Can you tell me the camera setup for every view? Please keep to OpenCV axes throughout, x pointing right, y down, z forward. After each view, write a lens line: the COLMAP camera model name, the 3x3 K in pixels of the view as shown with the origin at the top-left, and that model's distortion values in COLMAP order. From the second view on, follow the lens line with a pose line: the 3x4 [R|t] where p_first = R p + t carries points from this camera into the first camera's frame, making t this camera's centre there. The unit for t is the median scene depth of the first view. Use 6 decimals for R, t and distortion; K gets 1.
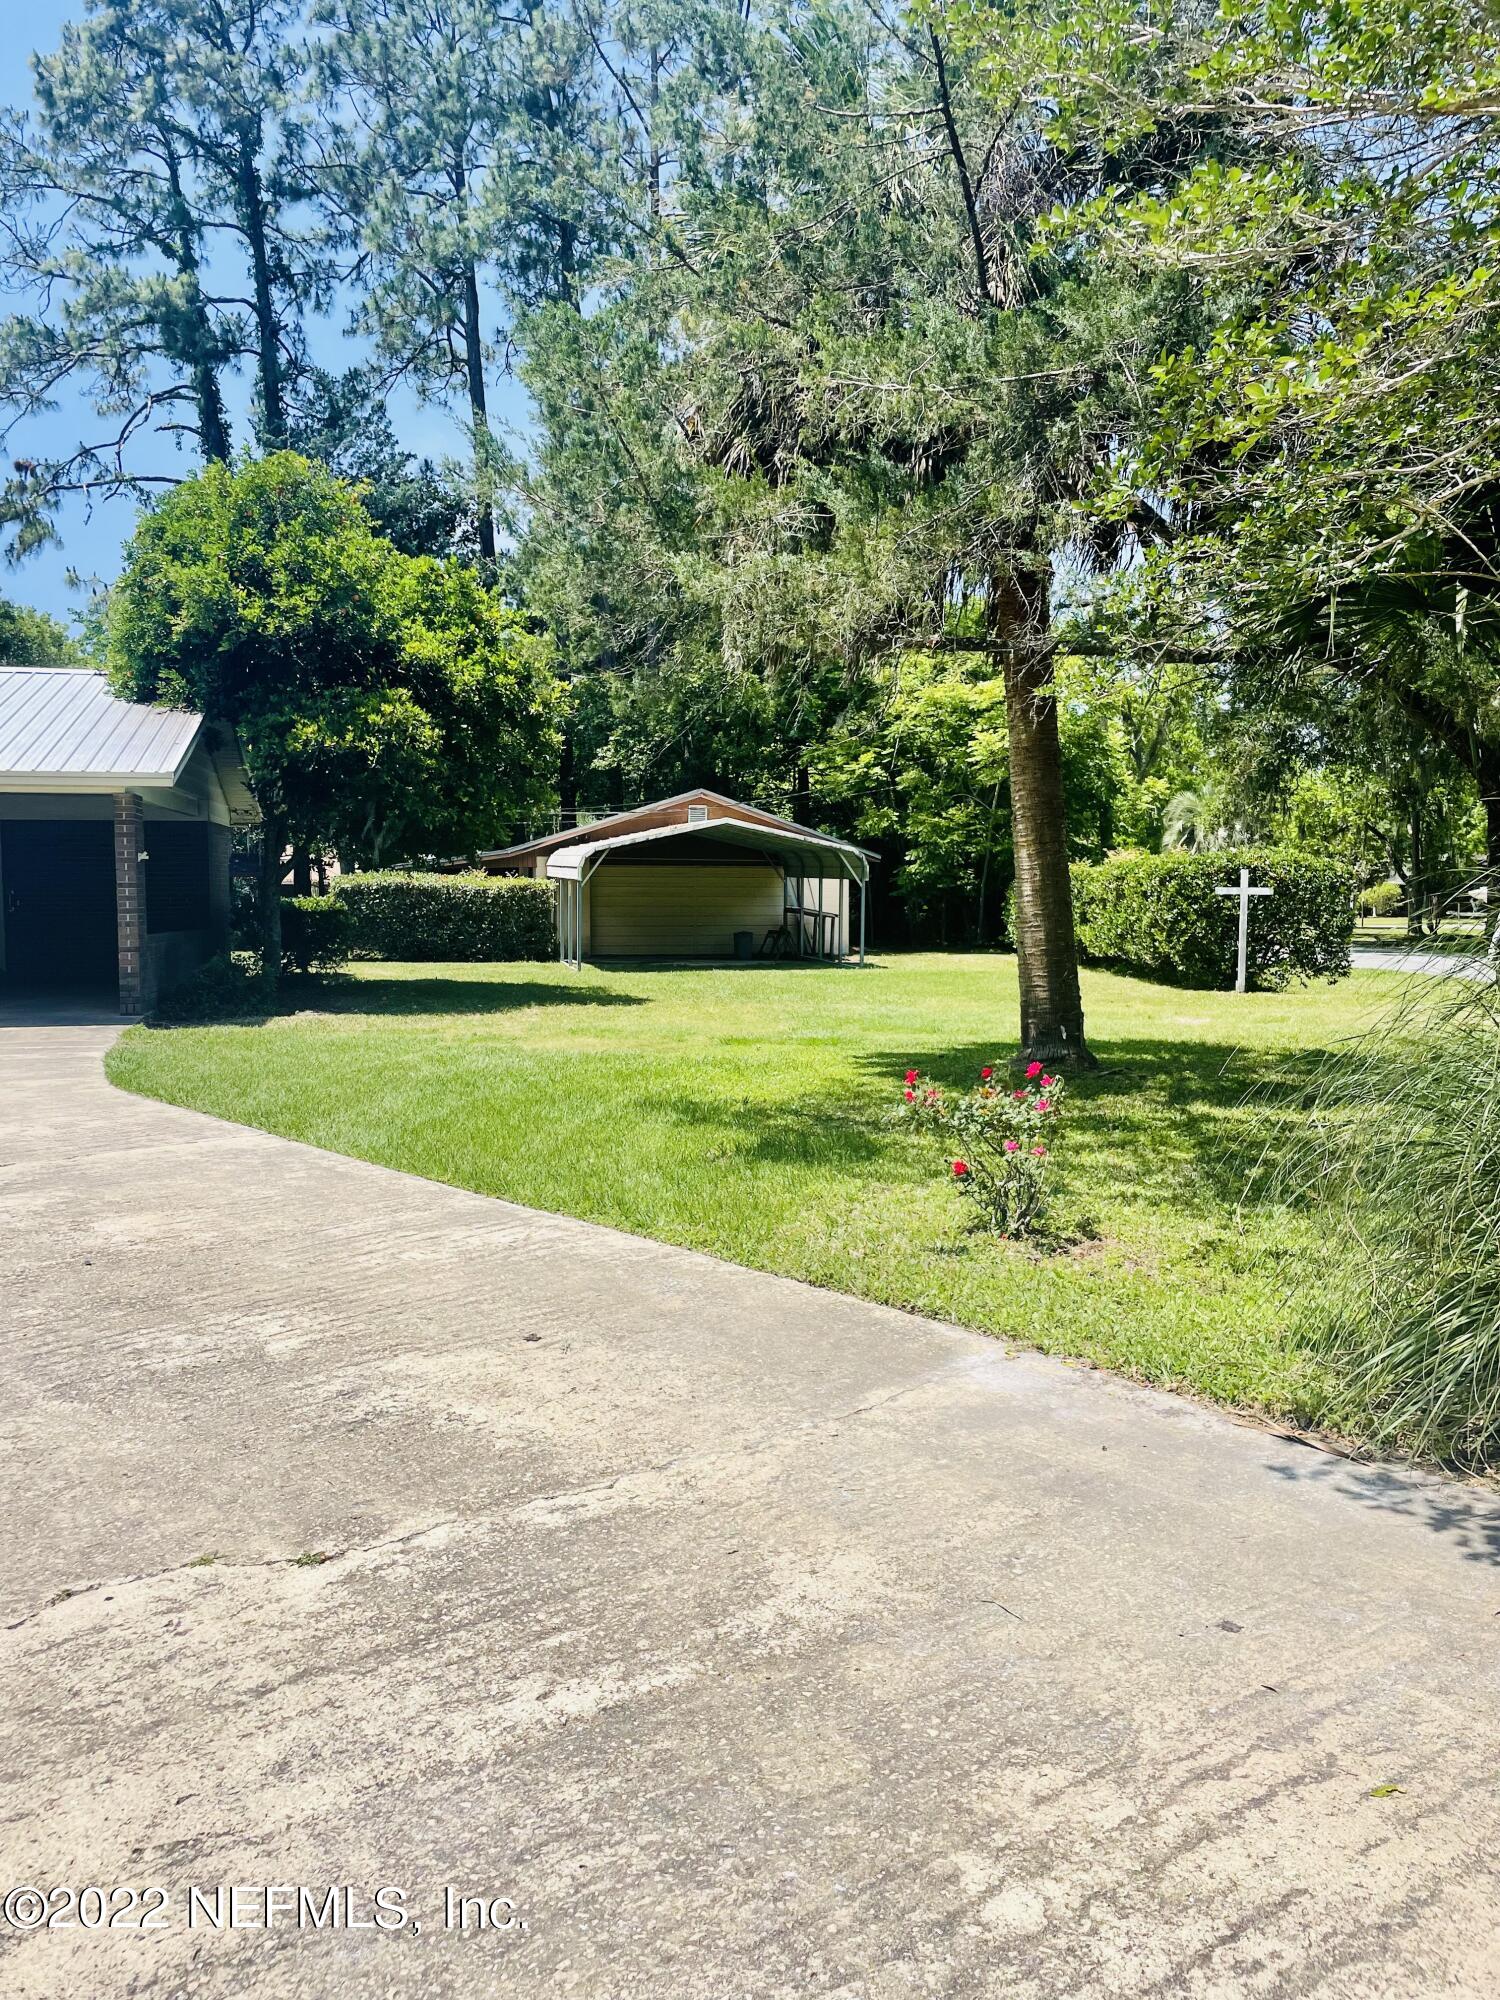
lens RADIAL K [[1518.9, 0, 758.5], [0, 1518.9, 1001.1], [0, 0, 1]] dist [0.087390, -0.109879]
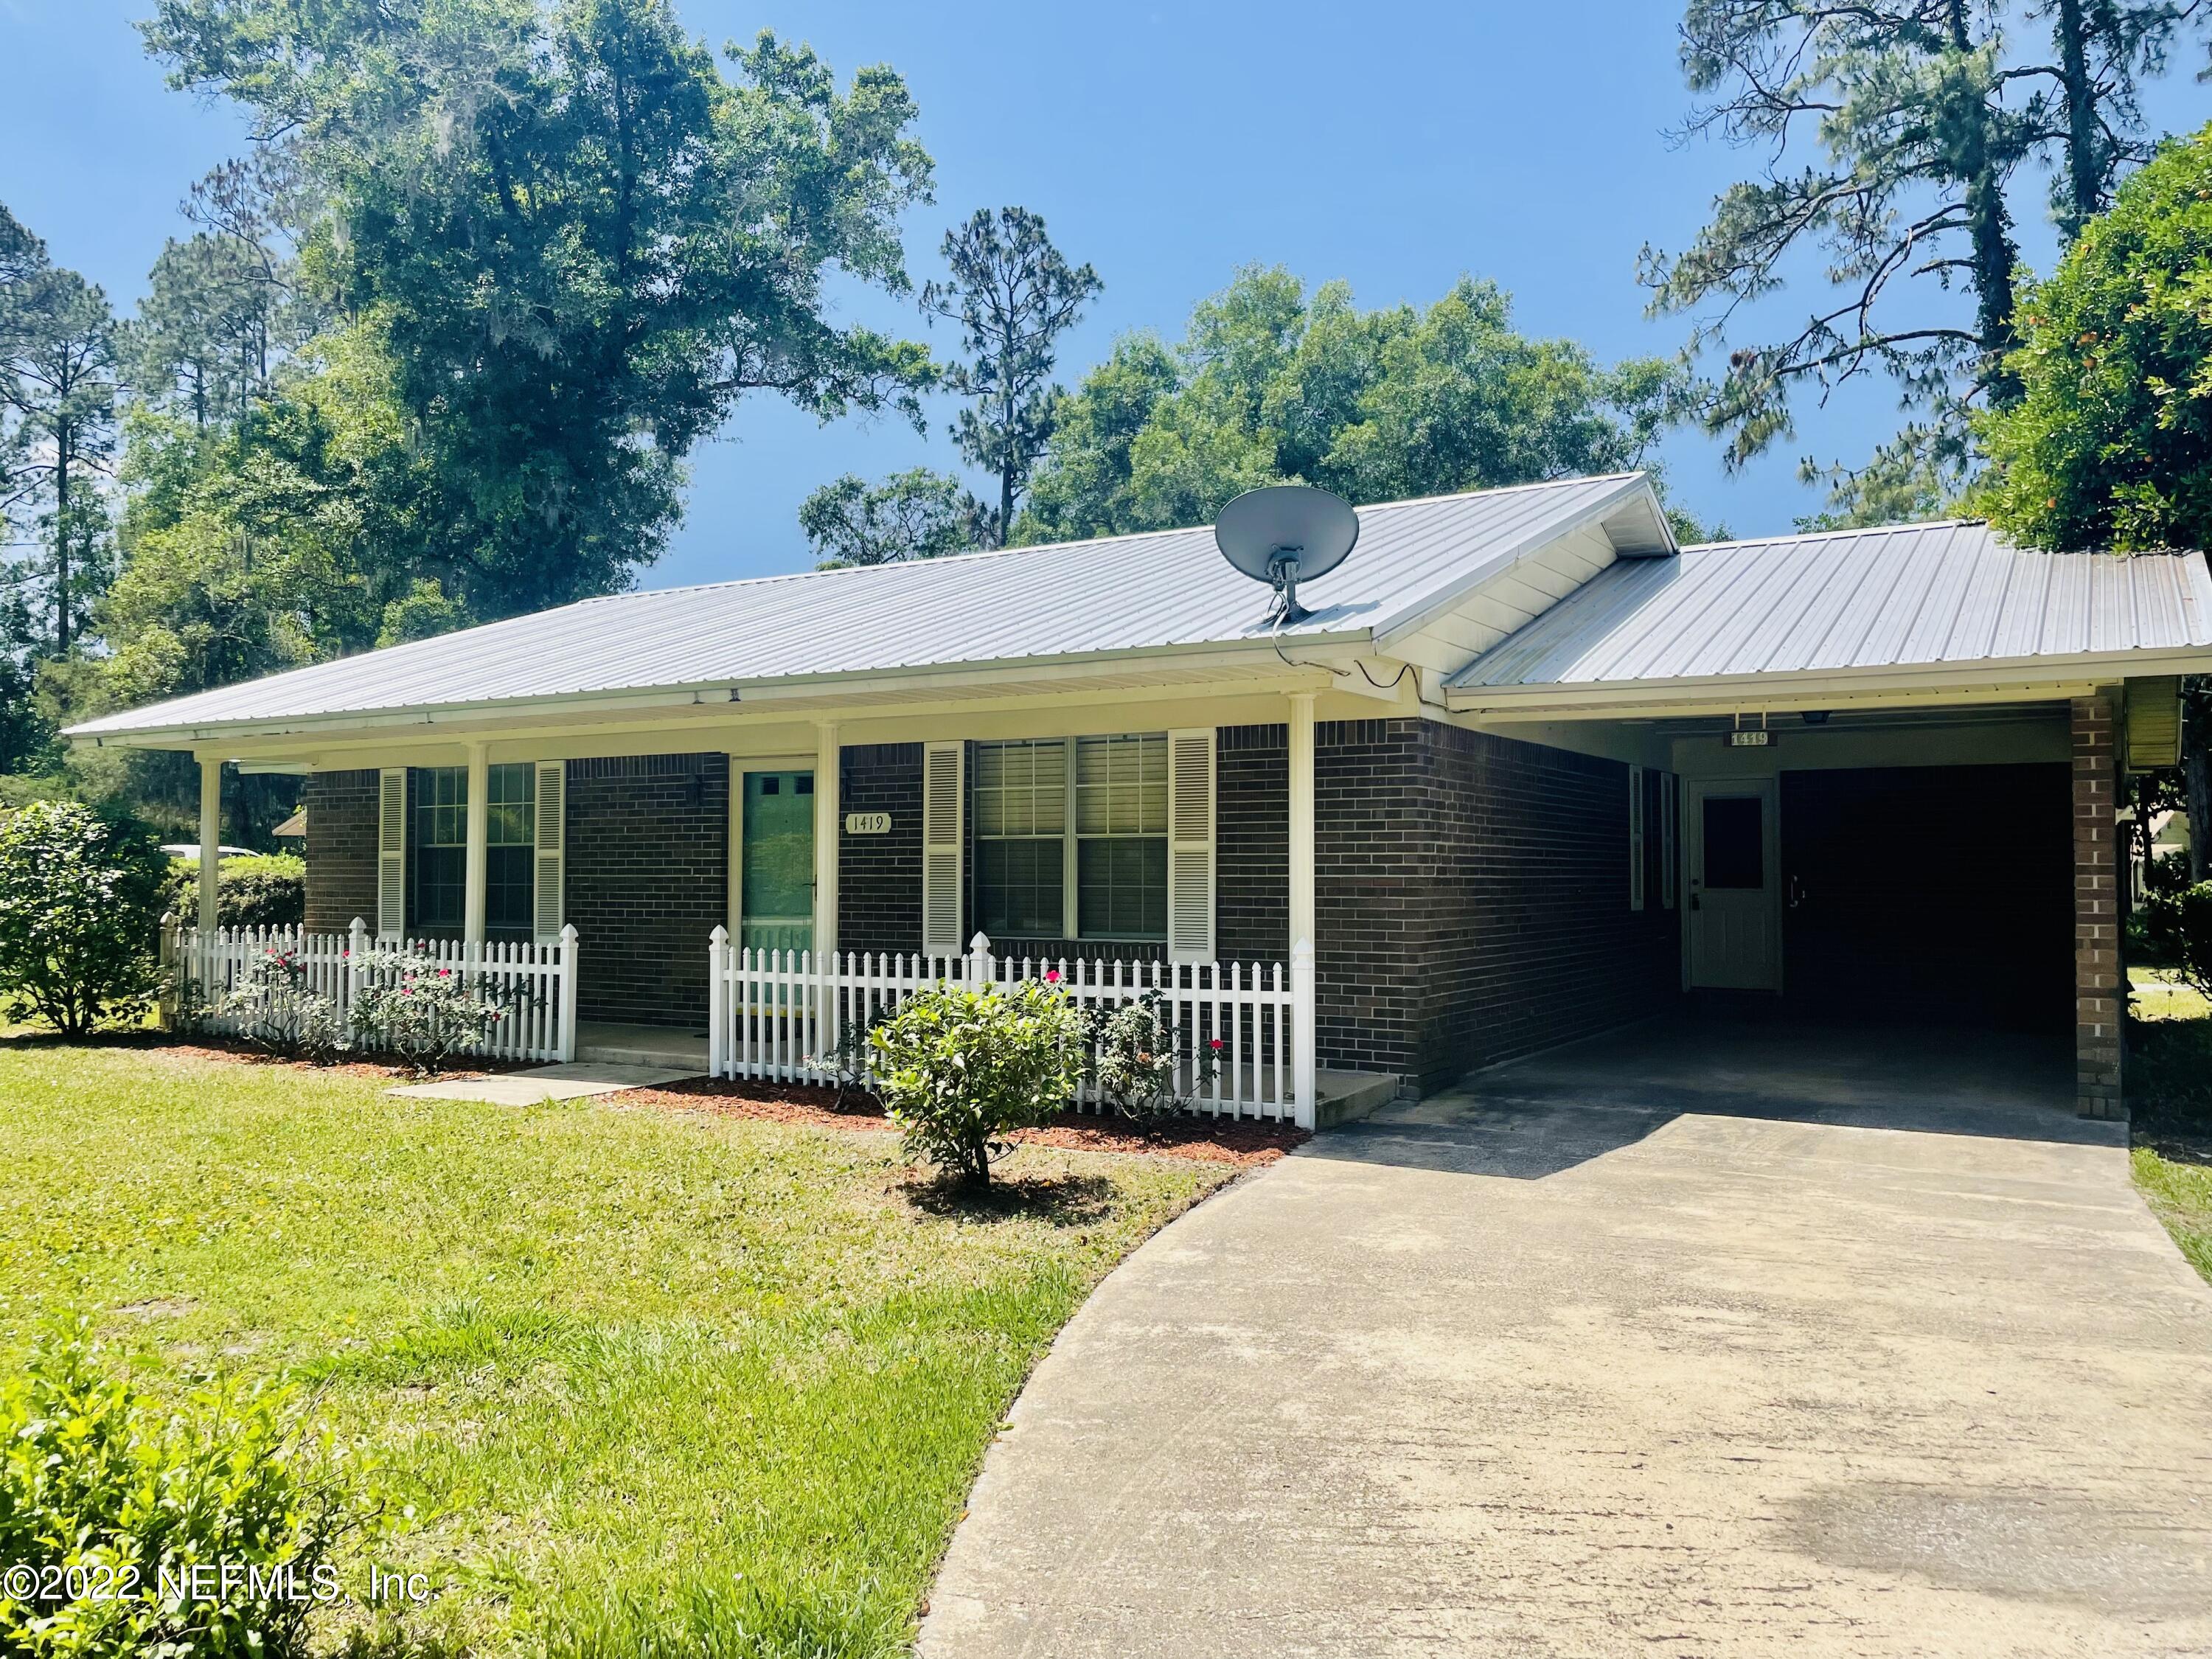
lens RADIAL K [[1679.9, 0, 1091.2], [0, 1679.9, 811.9], [0, 0, 1]] dist [0.087390, -0.109879]
pose [[0.718988, -0.020281, -0.694727, -0.728833], [-0.053916, 0.994935, -0.084843, -0.078044], [0.692928, 0.098457, 0.714252, 0.997772]]
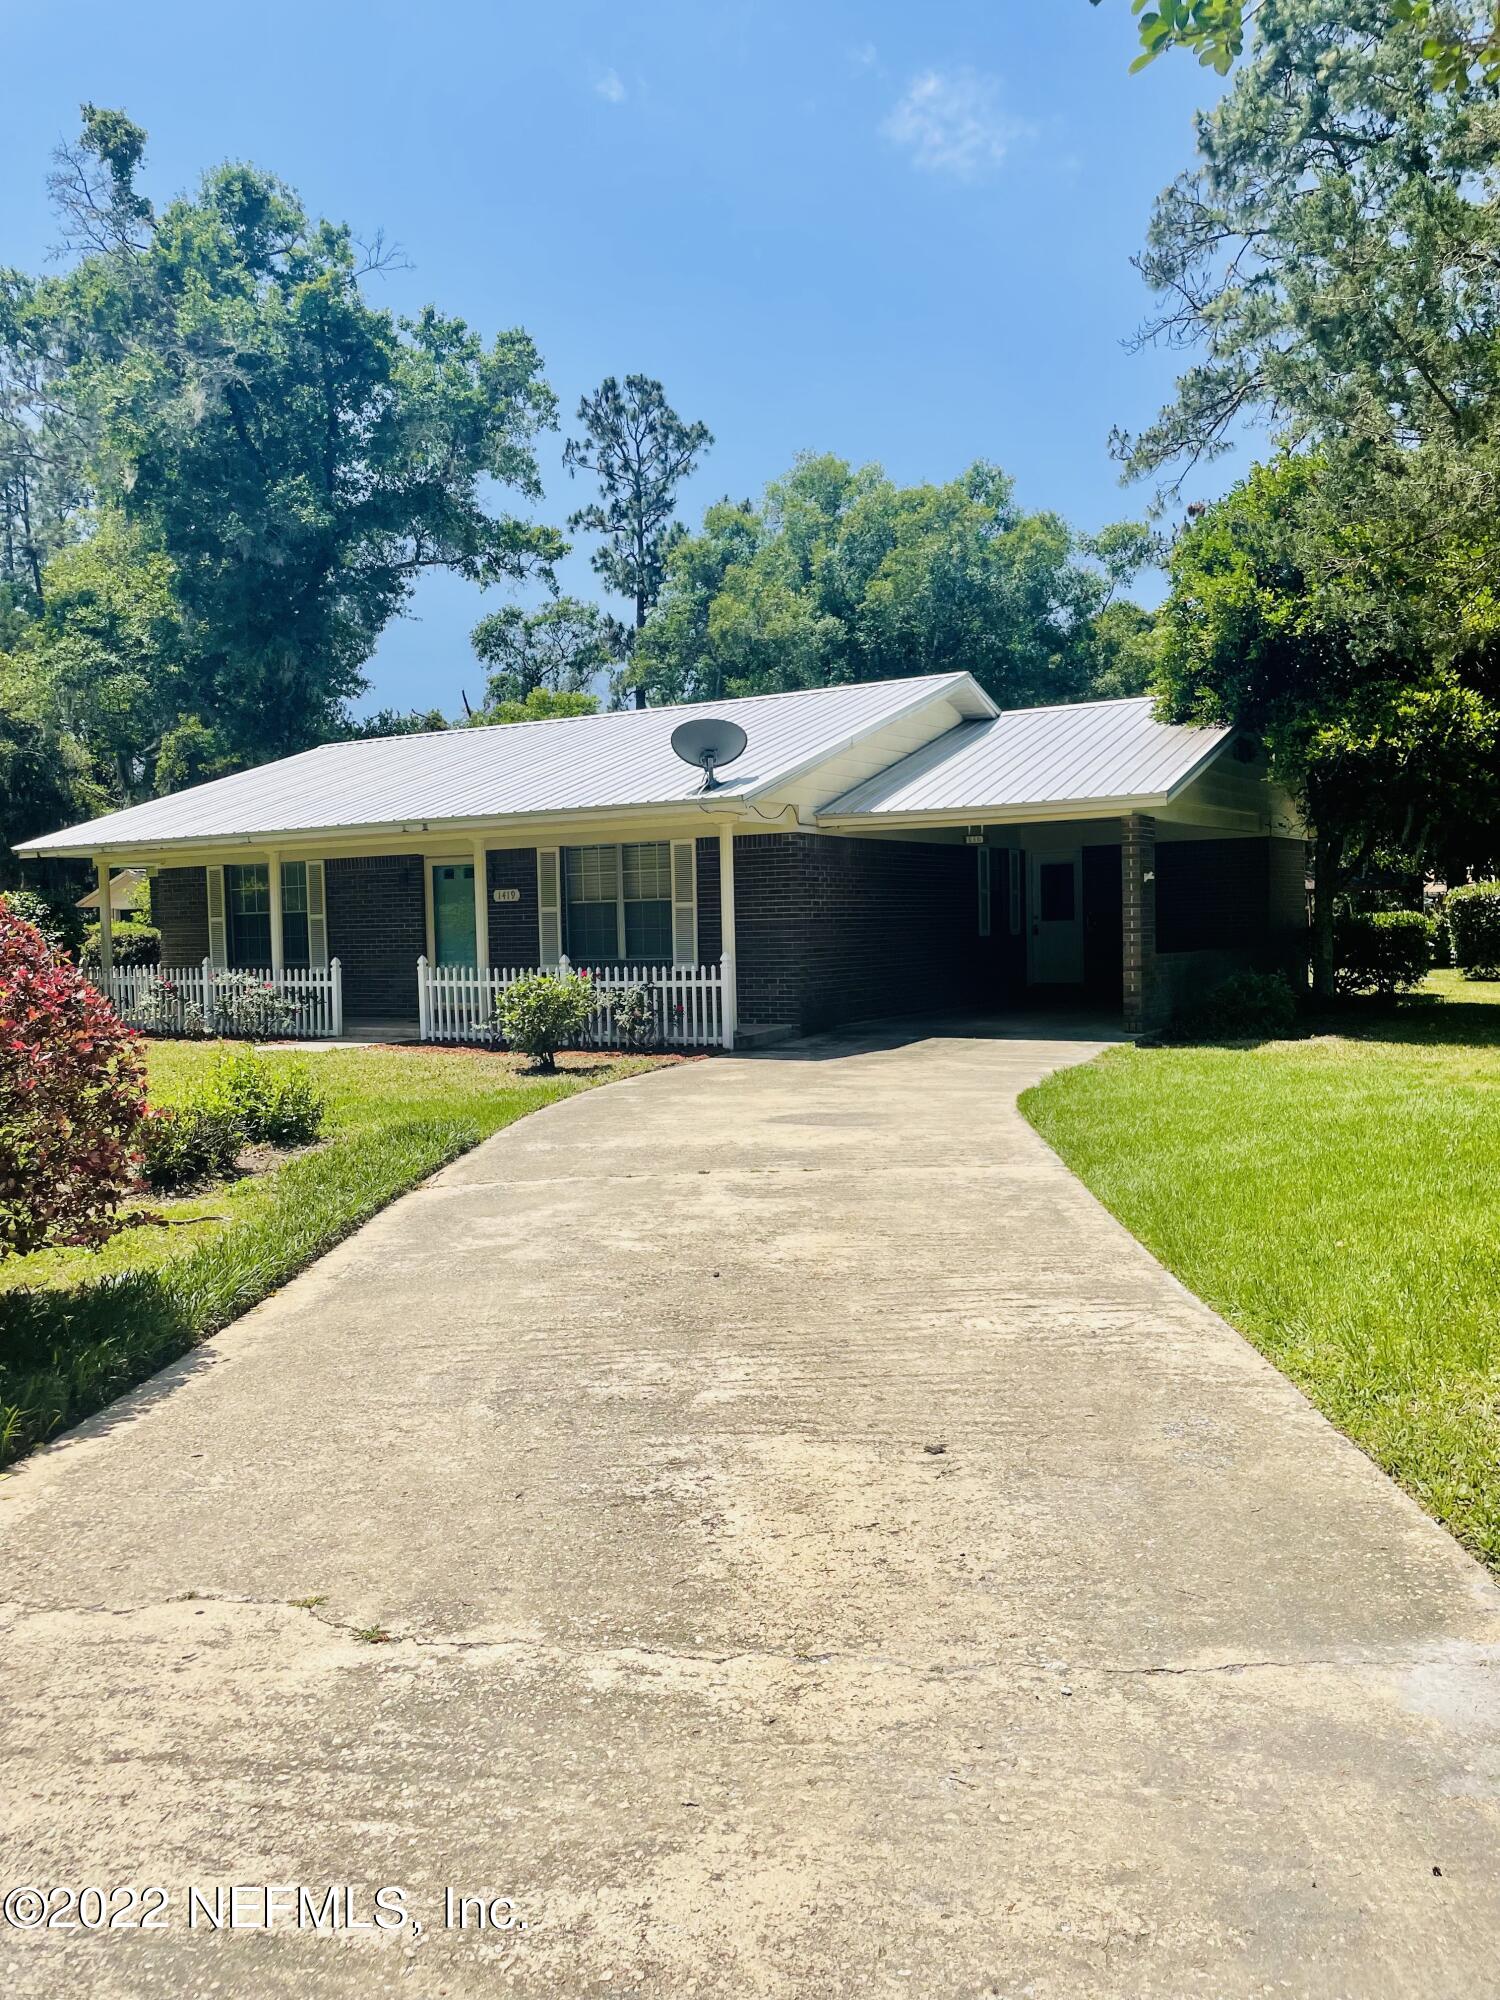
lens RADIAL K [[1518.9, 0, 747.4], [0, 1518.9, 983.8], [0, 0, 1]] dist [0.087390, -0.109879]
pose [[0.716249, 0.014981, -0.697684, 0.322112], [-0.029709, 0.999518, -0.009038, -0.020015], [0.697212, 0.027200, 0.716349, 0.293529]]
